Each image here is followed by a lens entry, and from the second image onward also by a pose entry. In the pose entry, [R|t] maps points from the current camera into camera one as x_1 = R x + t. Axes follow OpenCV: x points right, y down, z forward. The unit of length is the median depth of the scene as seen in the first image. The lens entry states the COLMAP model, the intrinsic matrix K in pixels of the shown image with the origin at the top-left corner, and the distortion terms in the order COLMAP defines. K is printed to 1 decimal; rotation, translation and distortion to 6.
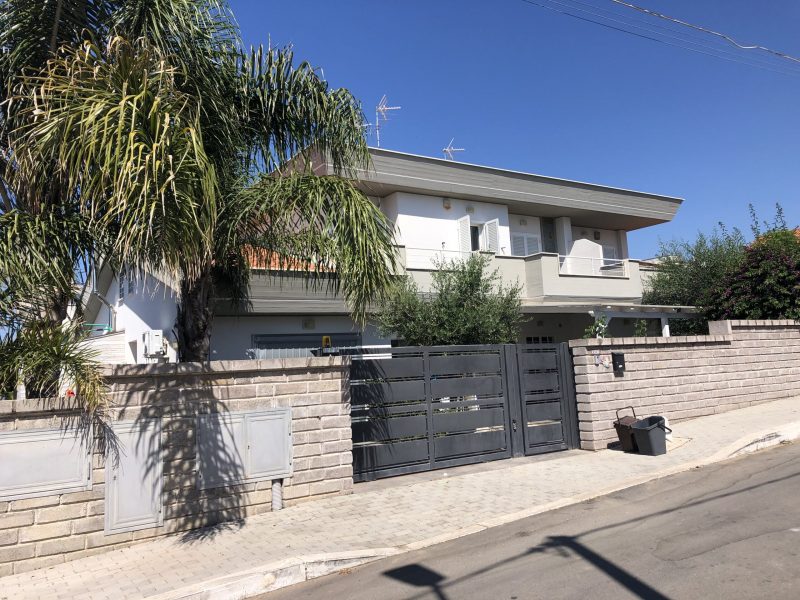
lens RADIAL K [[650.3, 0, 401.0], [0, 650.3, 302.6], [0, 0, 1]] dist [-0.014448, -0.007404]
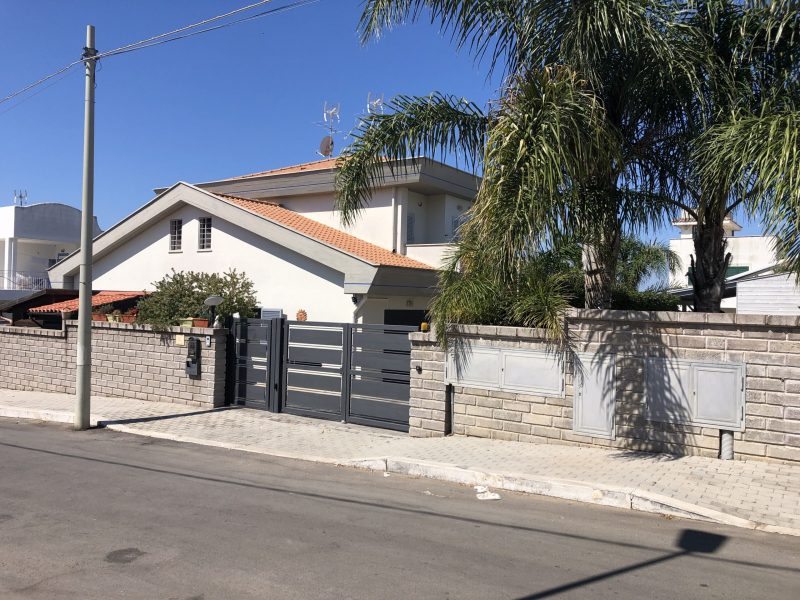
lens RADIAL K [[650.3, 0, 400.7], [0, 650.3, 297.6], [0, 0, 1]] dist [-0.014448, -0.007404]
pose [[0.366968, 0.063129, -0.928089, 0.607072], [0.047946, 0.995085, 0.086644, -0.054518], [0.928997, -0.076294, 0.362137, 0.182114]]
